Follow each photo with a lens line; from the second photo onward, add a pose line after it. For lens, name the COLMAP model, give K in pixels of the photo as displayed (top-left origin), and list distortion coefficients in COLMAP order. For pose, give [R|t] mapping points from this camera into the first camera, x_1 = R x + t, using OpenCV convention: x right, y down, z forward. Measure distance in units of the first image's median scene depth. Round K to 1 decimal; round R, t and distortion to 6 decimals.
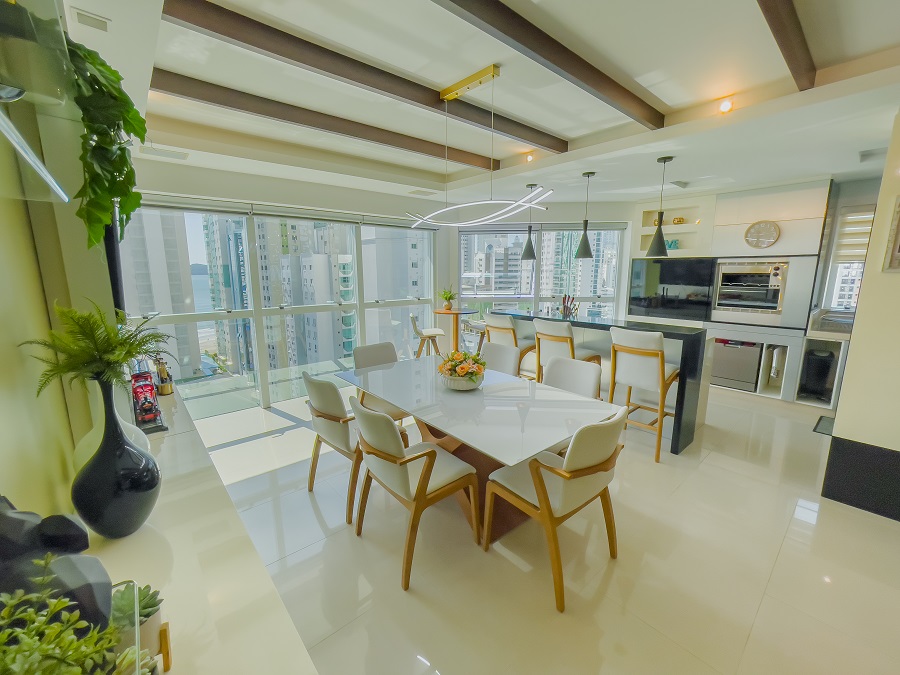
lens RADIAL K [[371.3, 0, 451.1], [0, 371.3, 333.8], [0, 0, 1]] dist [-0.001849, -0.000149]
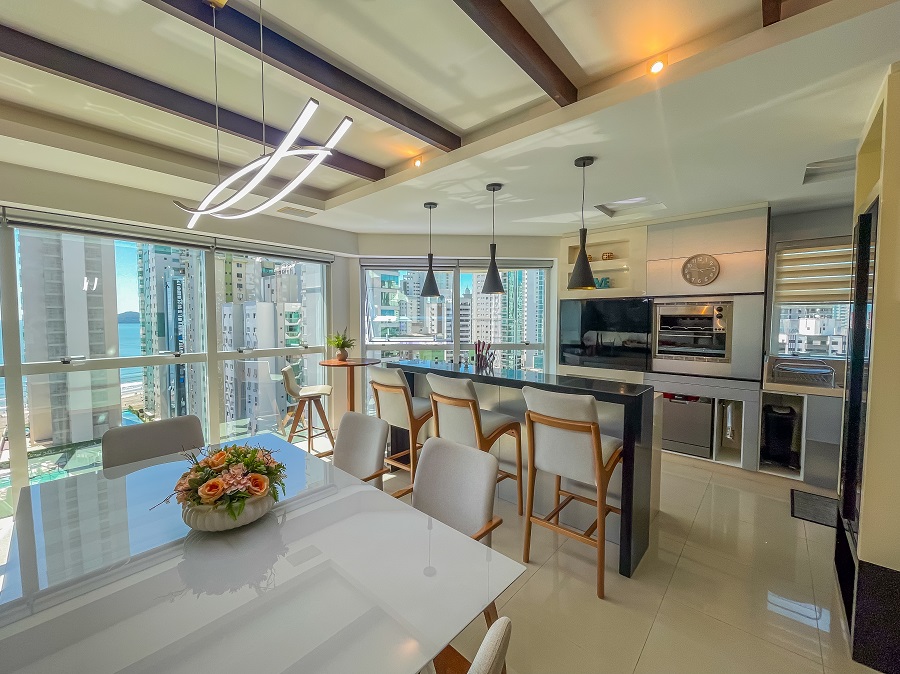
lens RADIAL K [[363.8, 0, 450.0], [0, 363.8, 337.0], [0, 0, 1]] dist [0.002004, 0.000167]
pose [[0.992487, -0.002758, 0.122320, 0.153042], [0.017636, 0.992530, -0.120720, -0.021777], [-0.121073, 0.121971, 0.985122, 0.246798]]
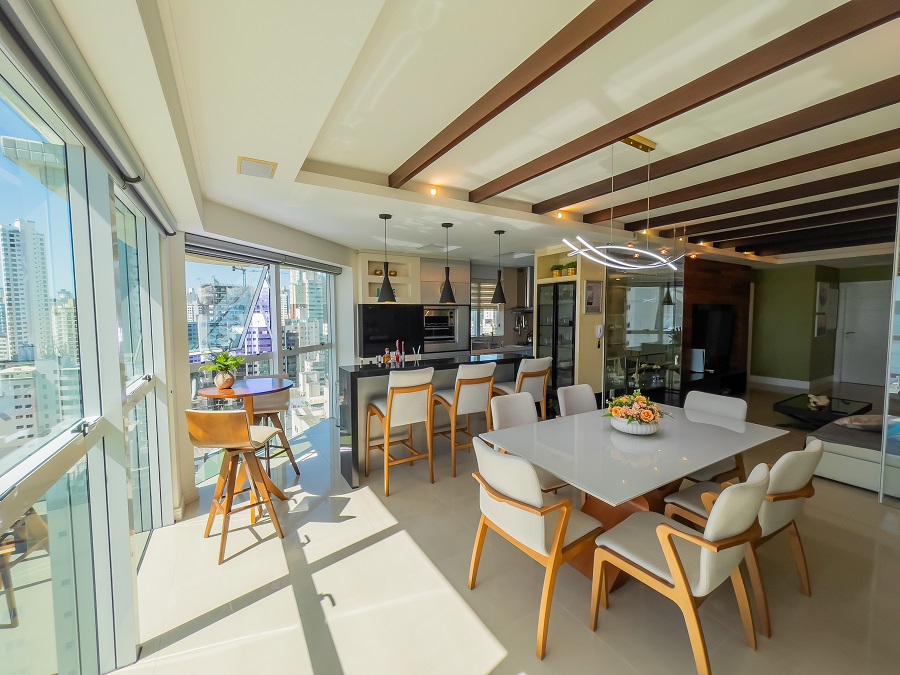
lens RADIAL K [[364.4, 0, 445.2], [0, 364.4, 335.6], [0, 0, 1]] dist [0.003467, -0.000005]
pose [[0.179866, -0.060181, 0.981848, -0.556018], [0.174264, 0.984289, 0.028407, -0.124219], [-0.968132, 0.165991, 0.187528, 0.716491]]
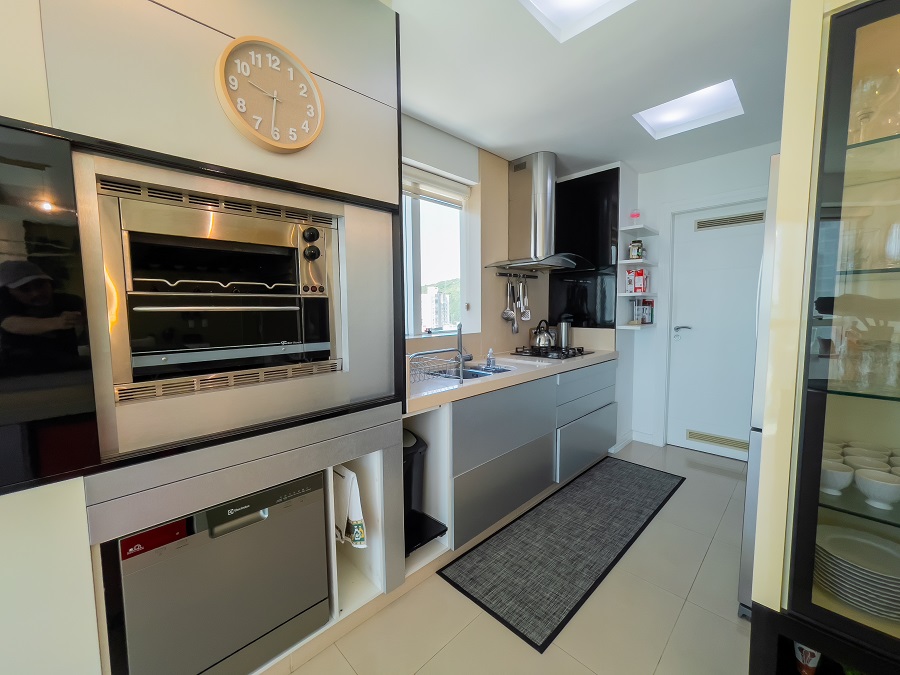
lens RADIAL K [[371.3, 0, 451.1], [0, 371.3, 333.8], [0, 0, 1]] dist [-0.001849, -0.000149]
pose [[-0.057777, -0.073670, 0.995608, 0.513146], [0.177880, 0.980556, 0.082879, -0.091555], [-0.982355, 0.181888, -0.043549, 0.857778]]
